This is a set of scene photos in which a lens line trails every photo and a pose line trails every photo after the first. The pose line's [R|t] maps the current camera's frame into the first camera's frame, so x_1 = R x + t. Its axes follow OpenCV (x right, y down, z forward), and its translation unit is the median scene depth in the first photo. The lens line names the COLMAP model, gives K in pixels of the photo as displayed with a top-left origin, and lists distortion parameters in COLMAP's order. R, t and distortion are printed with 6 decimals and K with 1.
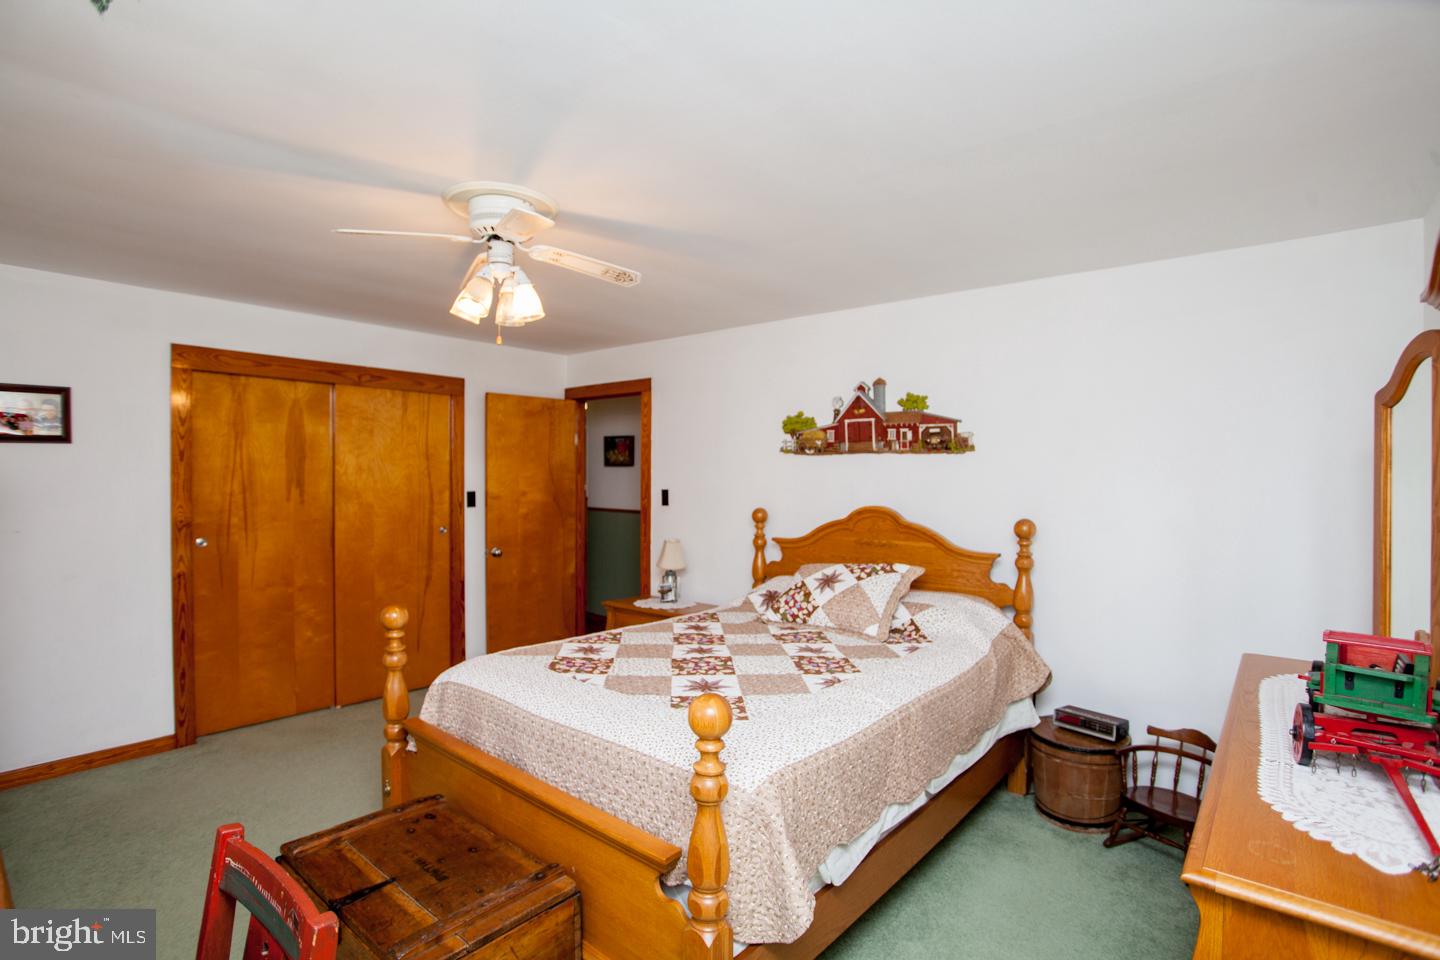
lens RADIAL K [[701.2, 0, 711.5], [0, 701.2, 471.9], [0, 0, 1]] dist [-0.064445, 0.017693]
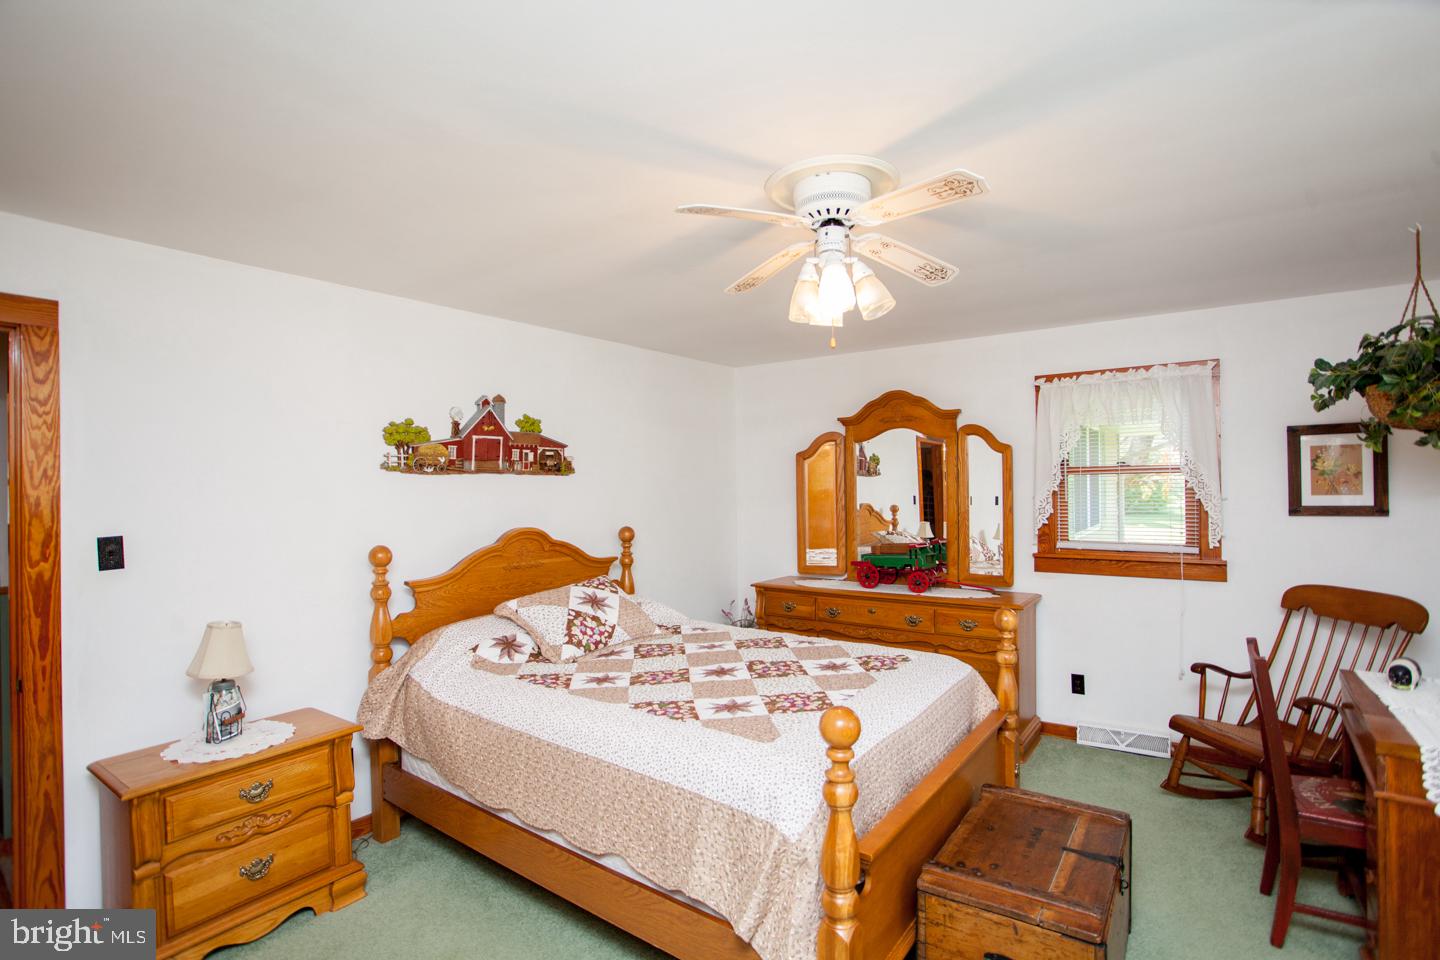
lens RADIAL K [[701.2, 0, 717.8], [0, 701.2, 482.6], [0, 0, 1]] dist [-0.064445, 0.017693]
pose [[-0.062181, -0.000241, 0.998065, -0.748058], [0.011820, 0.999930, 0.000977, -0.011952], [-0.997995, 0.011858, -0.062174, 0.783045]]
